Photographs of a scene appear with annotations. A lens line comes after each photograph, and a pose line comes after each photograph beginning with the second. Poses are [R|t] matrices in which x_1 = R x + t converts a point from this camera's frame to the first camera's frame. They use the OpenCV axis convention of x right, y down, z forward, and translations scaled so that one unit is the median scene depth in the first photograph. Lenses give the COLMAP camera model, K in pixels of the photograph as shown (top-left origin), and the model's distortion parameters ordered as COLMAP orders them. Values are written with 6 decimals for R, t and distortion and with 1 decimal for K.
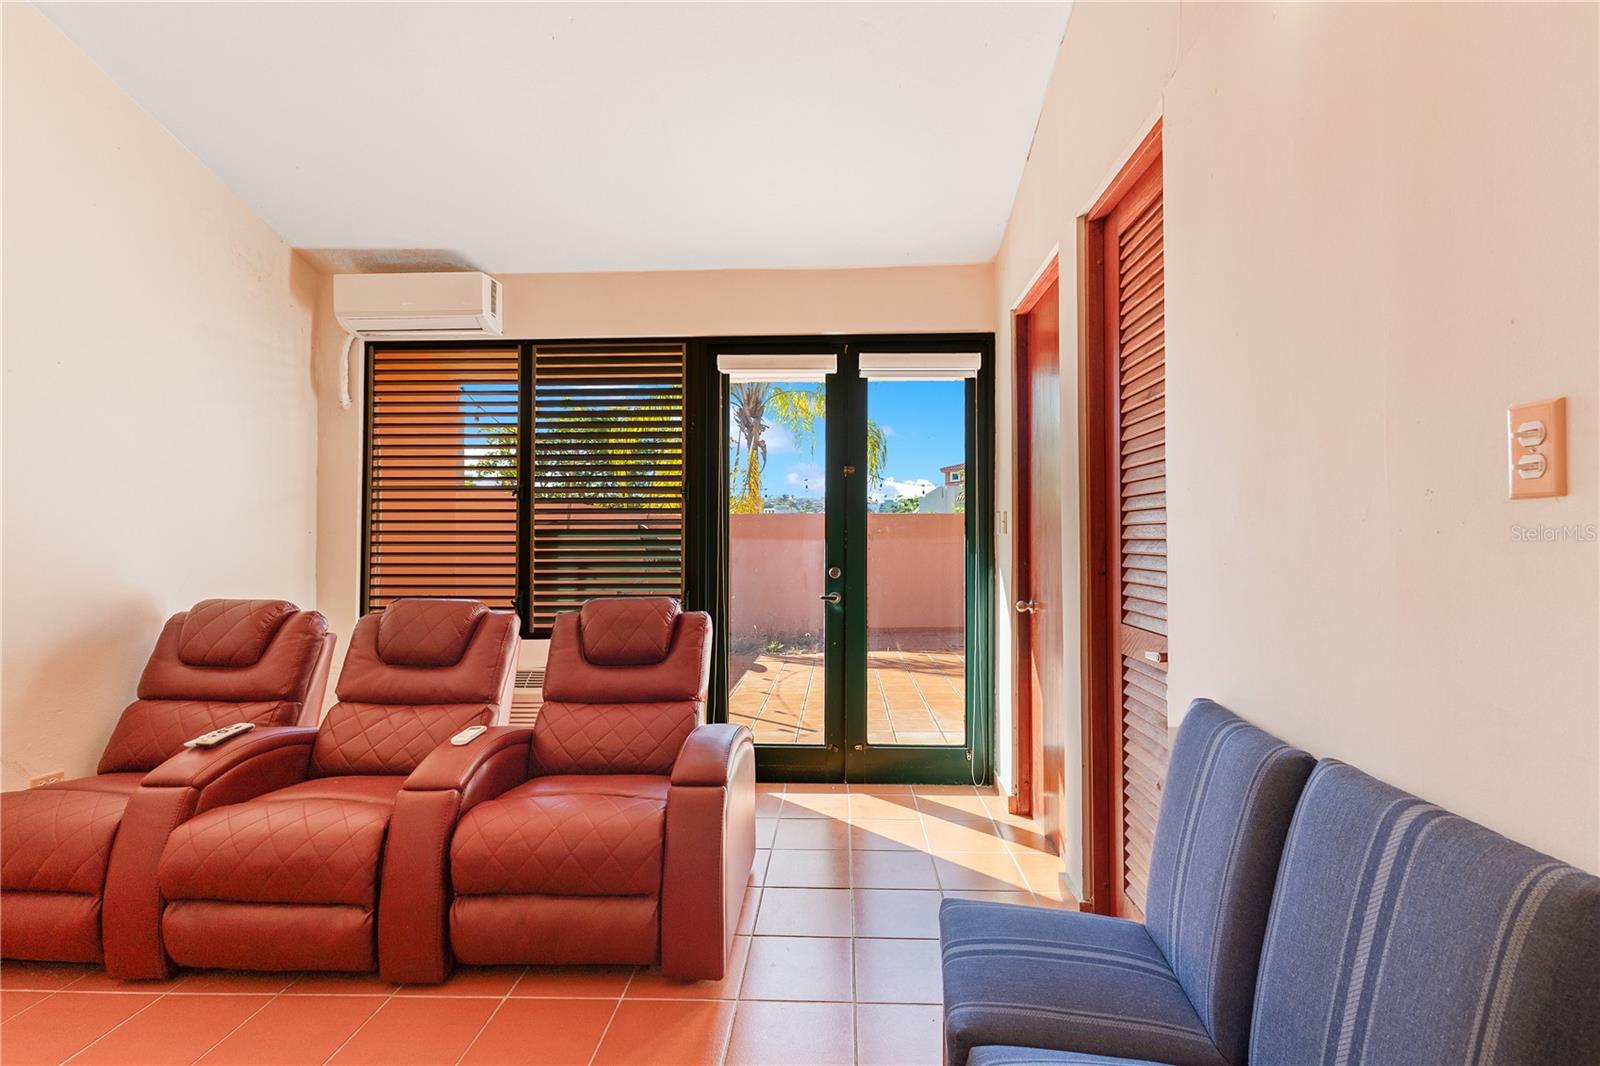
lens RADIAL K [[702.9, 0, 805.3], [0, 702.9, 539.8], [0, 0, 1]] dist [0.003861, -0.000221]
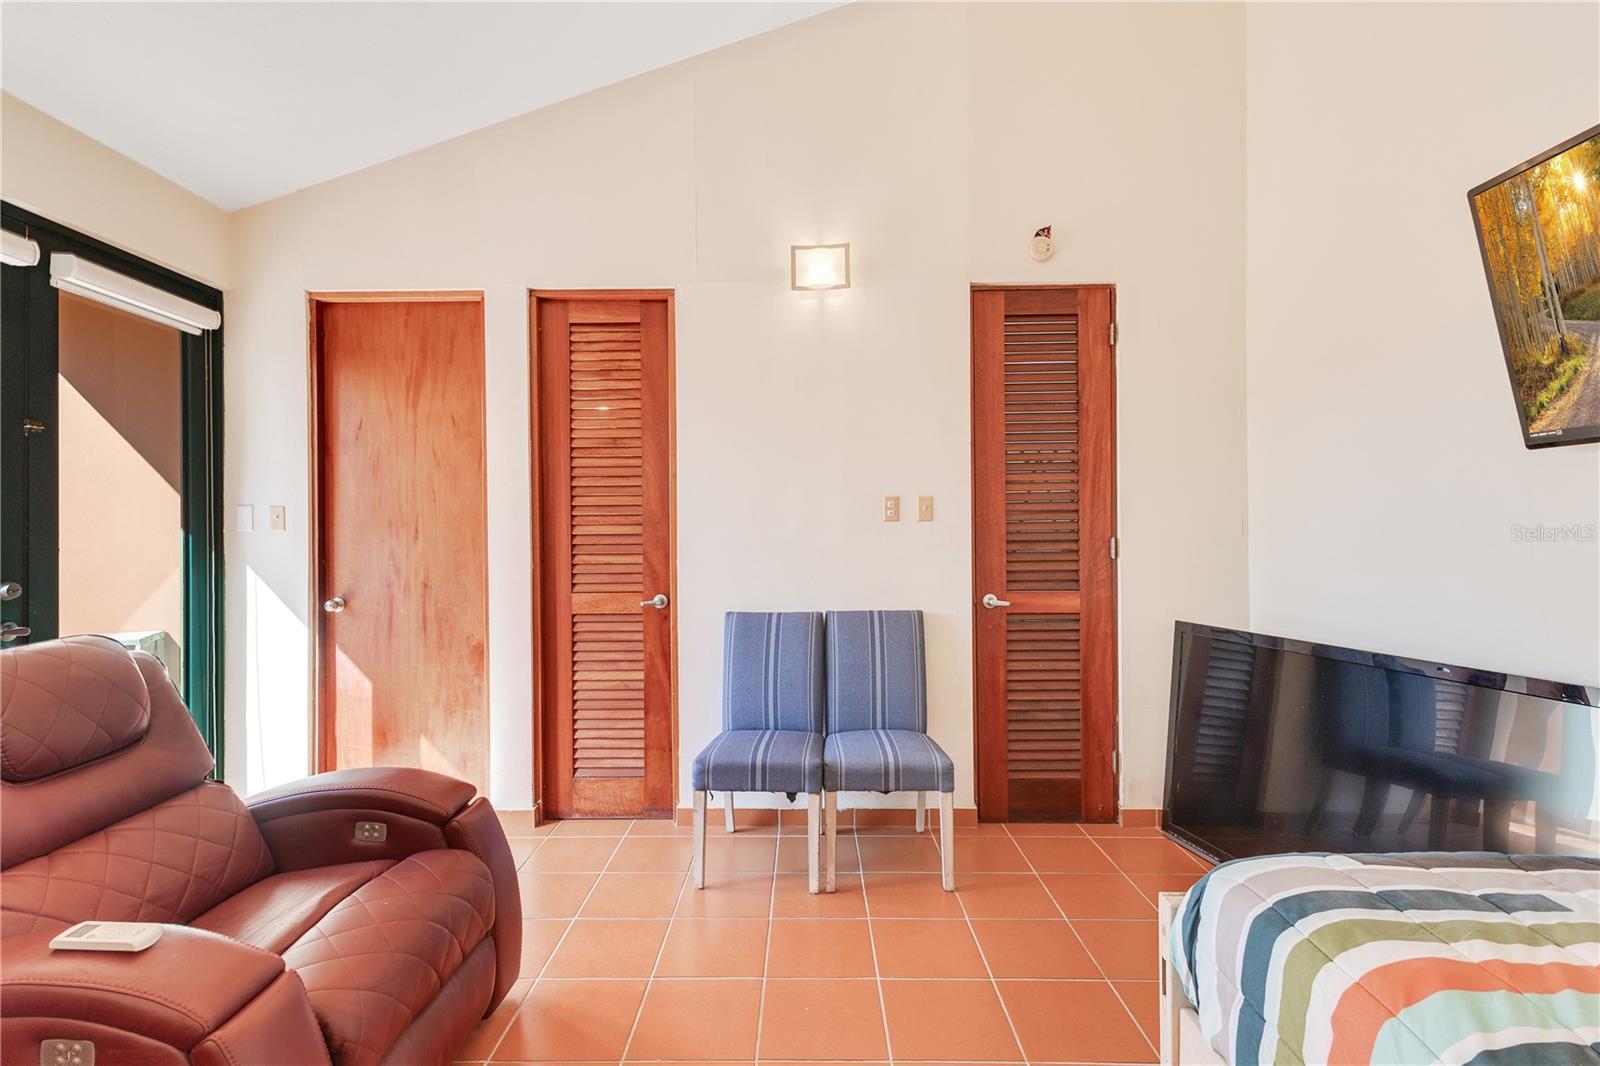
lens RADIAL K [[702.9, 0, 805.3], [0, 702.9, 539.8], [0, 0, 1]] dist [0.003861, -0.000221]
pose [[-0.014968, 0.003626, 0.999881, -1.216860], [0.009246, 0.999951, -0.003488, 0.020126], [-0.999845, 0.009192, -0.015001, 0.673537]]
